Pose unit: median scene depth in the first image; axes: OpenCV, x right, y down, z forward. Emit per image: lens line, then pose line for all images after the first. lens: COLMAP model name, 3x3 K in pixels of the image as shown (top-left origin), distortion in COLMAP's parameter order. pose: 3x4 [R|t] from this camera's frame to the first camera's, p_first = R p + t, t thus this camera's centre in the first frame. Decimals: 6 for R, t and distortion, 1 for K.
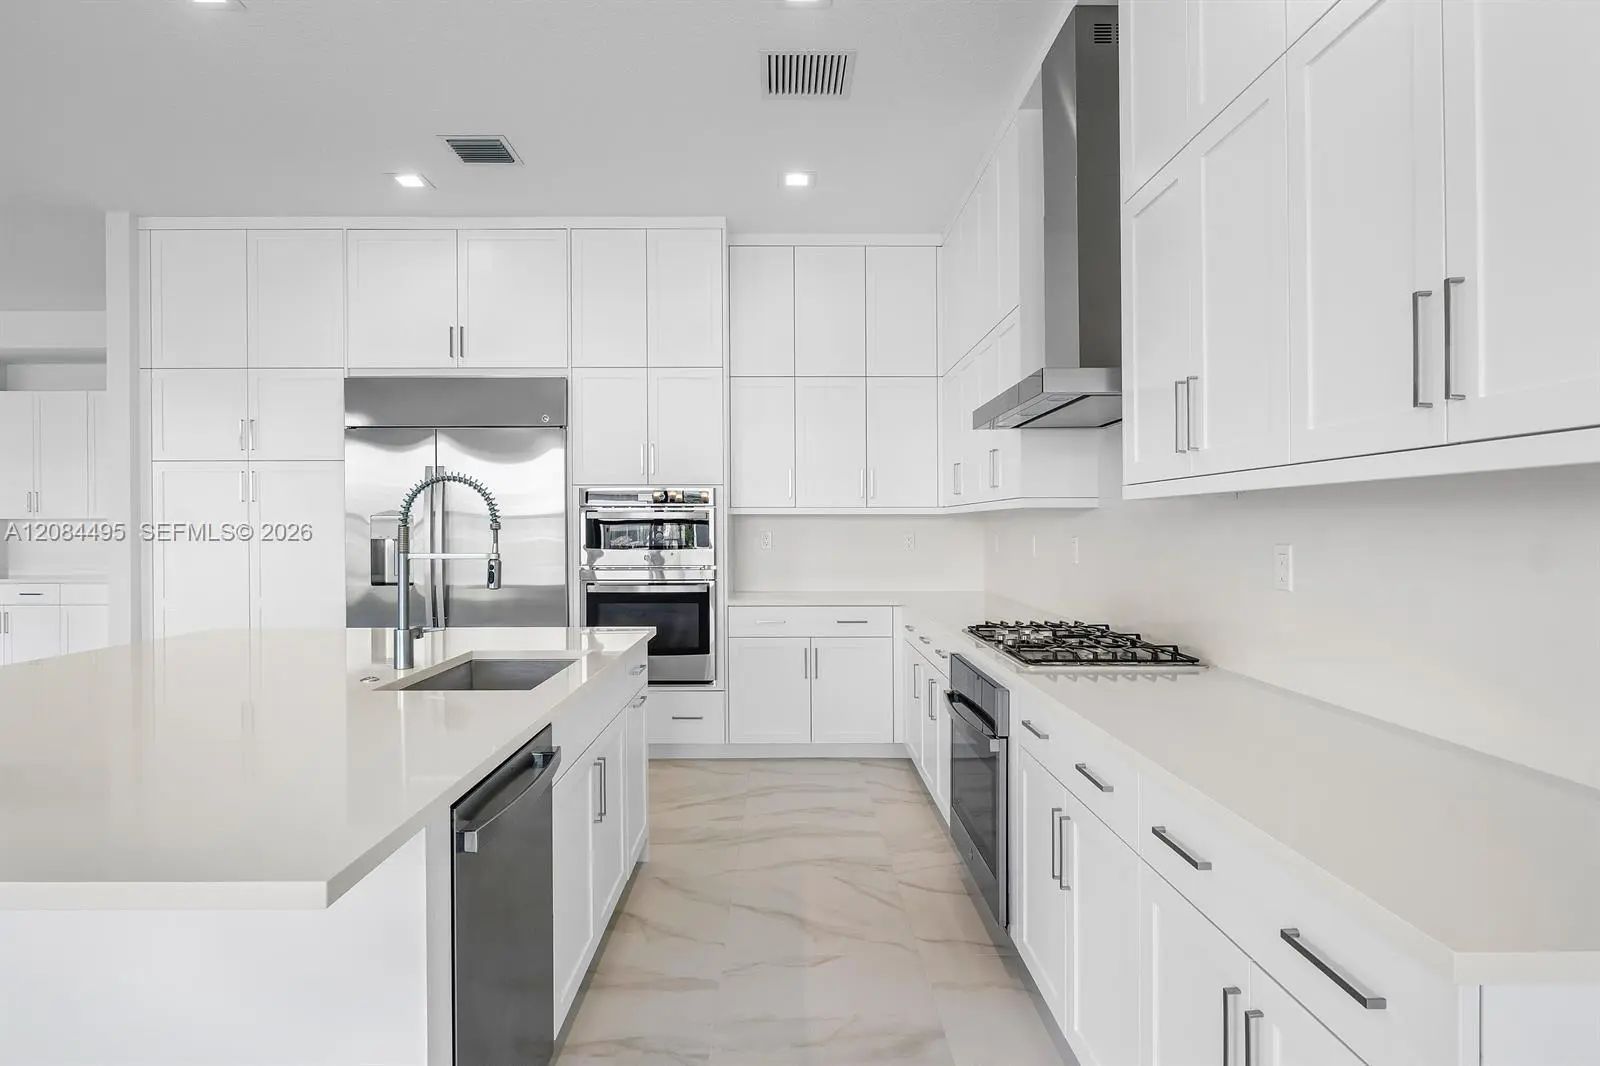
lens RADIAL K [[883.3, 0, 793.9], [0, 883.3, 527.0], [0, 0, 1]] dist [-0.011015, -0.004643]
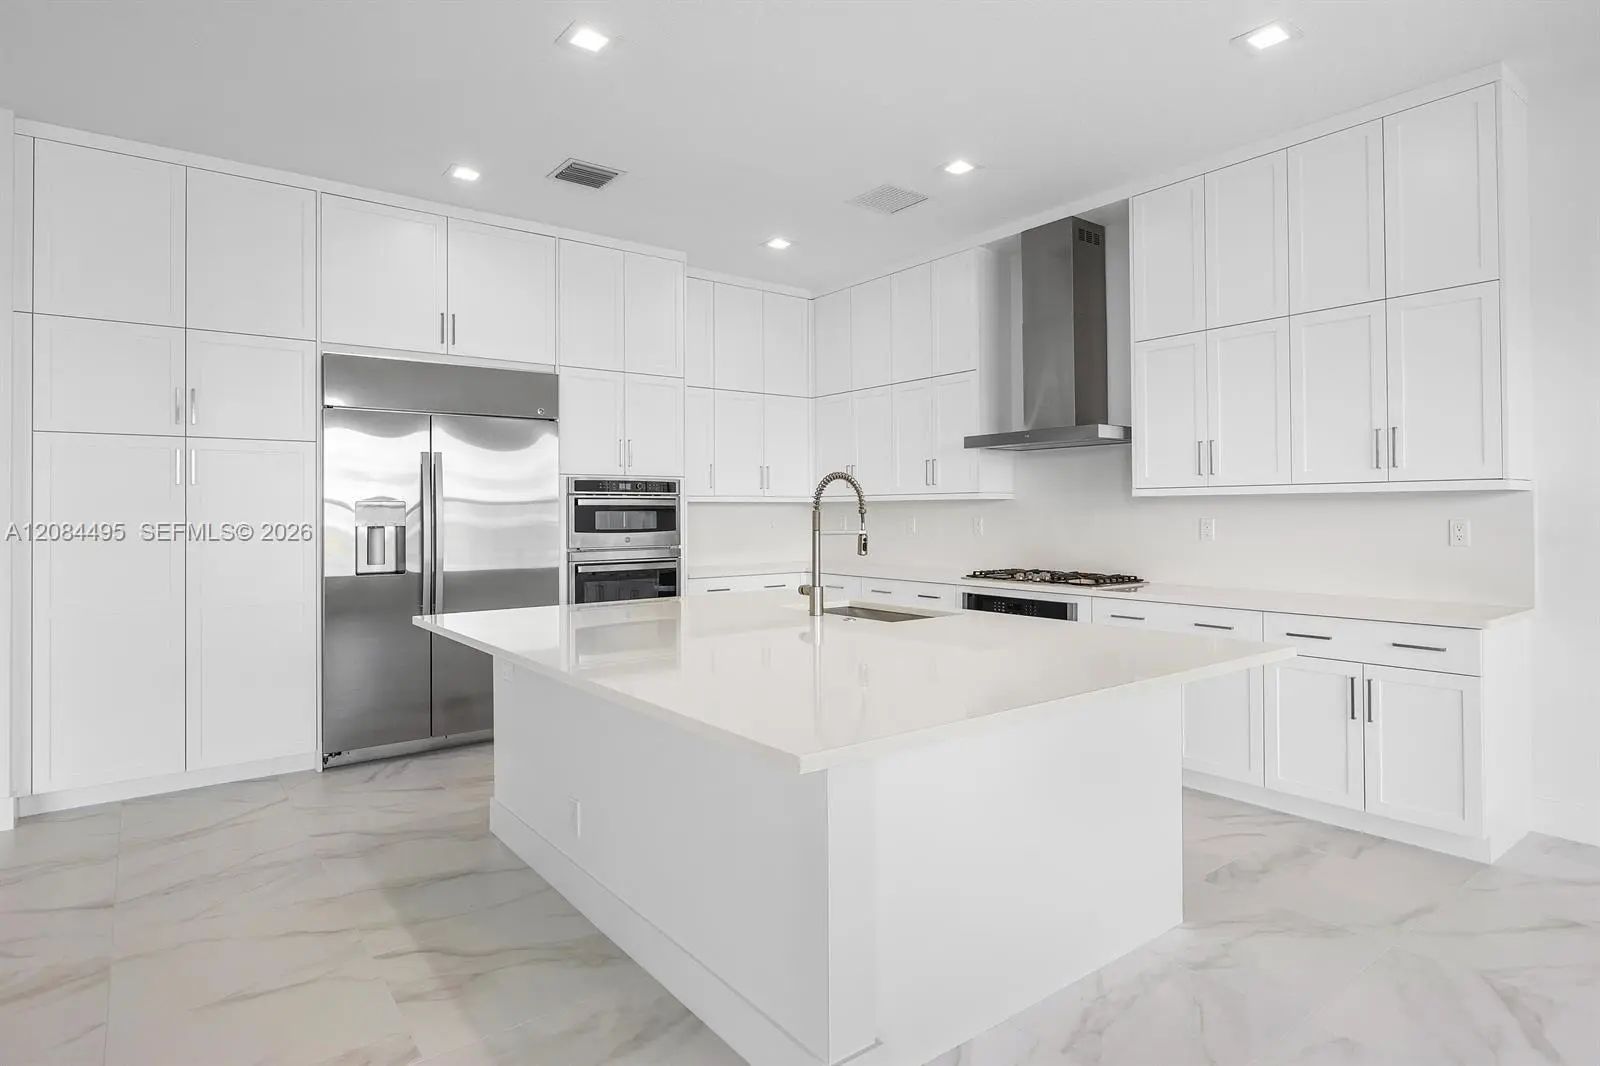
lens RADIAL K [[883.3, 0, 804.0], [0, 883.3, 509.6], [0, 0, 1]] dist [-0.011015, -0.004643]
pose [[0.793662, -0.002400, 0.608355, -0.675152], [0.004909, 0.999985, -0.002459, 0.000298], [-0.608340, 0.004938, 0.793661, -0.042472]]
